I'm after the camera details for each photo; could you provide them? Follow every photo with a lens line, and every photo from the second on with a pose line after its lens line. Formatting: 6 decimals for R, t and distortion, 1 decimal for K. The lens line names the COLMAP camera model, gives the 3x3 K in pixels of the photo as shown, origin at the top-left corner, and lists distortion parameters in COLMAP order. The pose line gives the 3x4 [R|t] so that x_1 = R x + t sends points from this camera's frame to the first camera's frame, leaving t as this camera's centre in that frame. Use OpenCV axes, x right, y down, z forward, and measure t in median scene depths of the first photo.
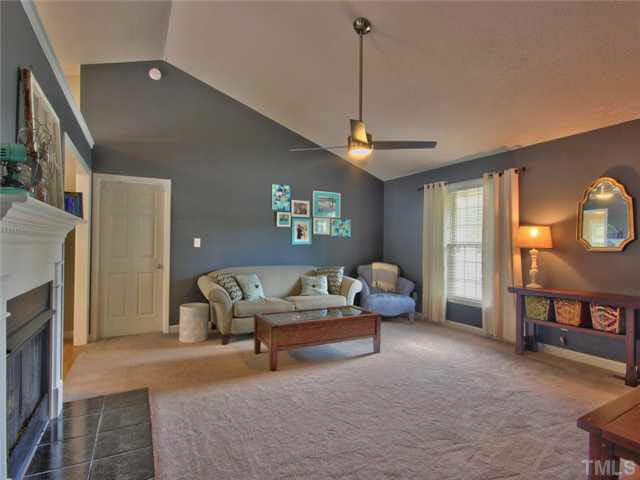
lens RADIAL K [[331.9, 0, 320.8], [0, 331.9, 242.6], [0, 0, 1]] dist [-0.006436, 0.001286]
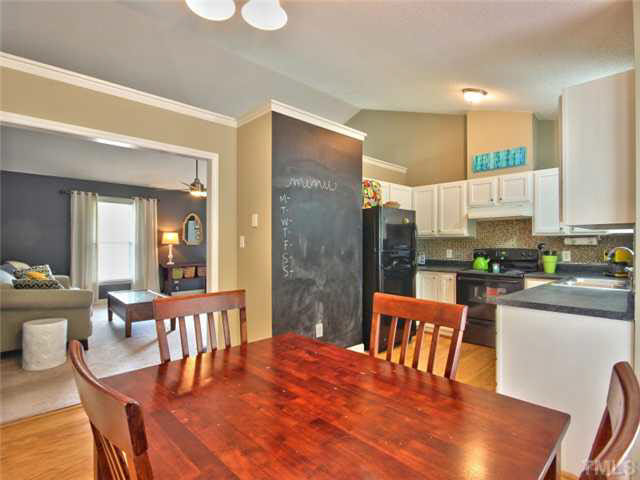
lens RADIAL K [[331.9, 0, 320.8], [0, 331.9, 242.6], [0, 0, 1]] dist [-0.006436, 0.001286]
pose [[-0.256525, -0.007625, 0.966508, -1.006128], [-0.013813, 0.999896, 0.004222, -0.006876], [-0.966439, -0.012267, -0.256603, 0.443353]]
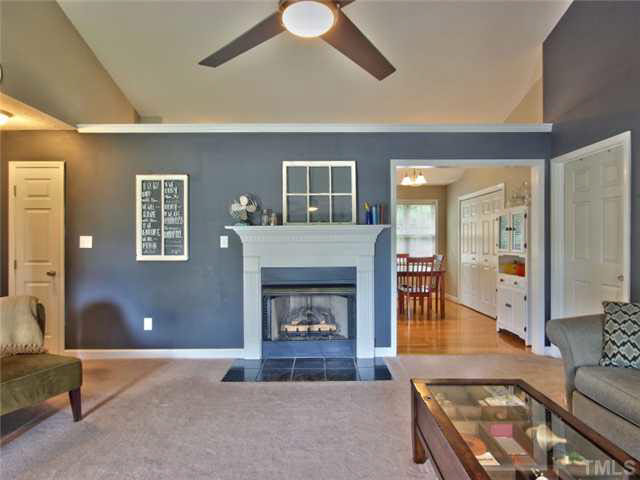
lens RADIAL K [[331.9, 0, 320.8], [0, 331.9, 242.6], [0, 0, 1]] dist [-0.006436, 0.001286]
pose [[-0.473853, -0.007648, -0.880570, 0.263862], [0.007061, 0.999897, -0.012484, 0.008838], [0.880575, -0.012134, -0.473751, 0.665092]]
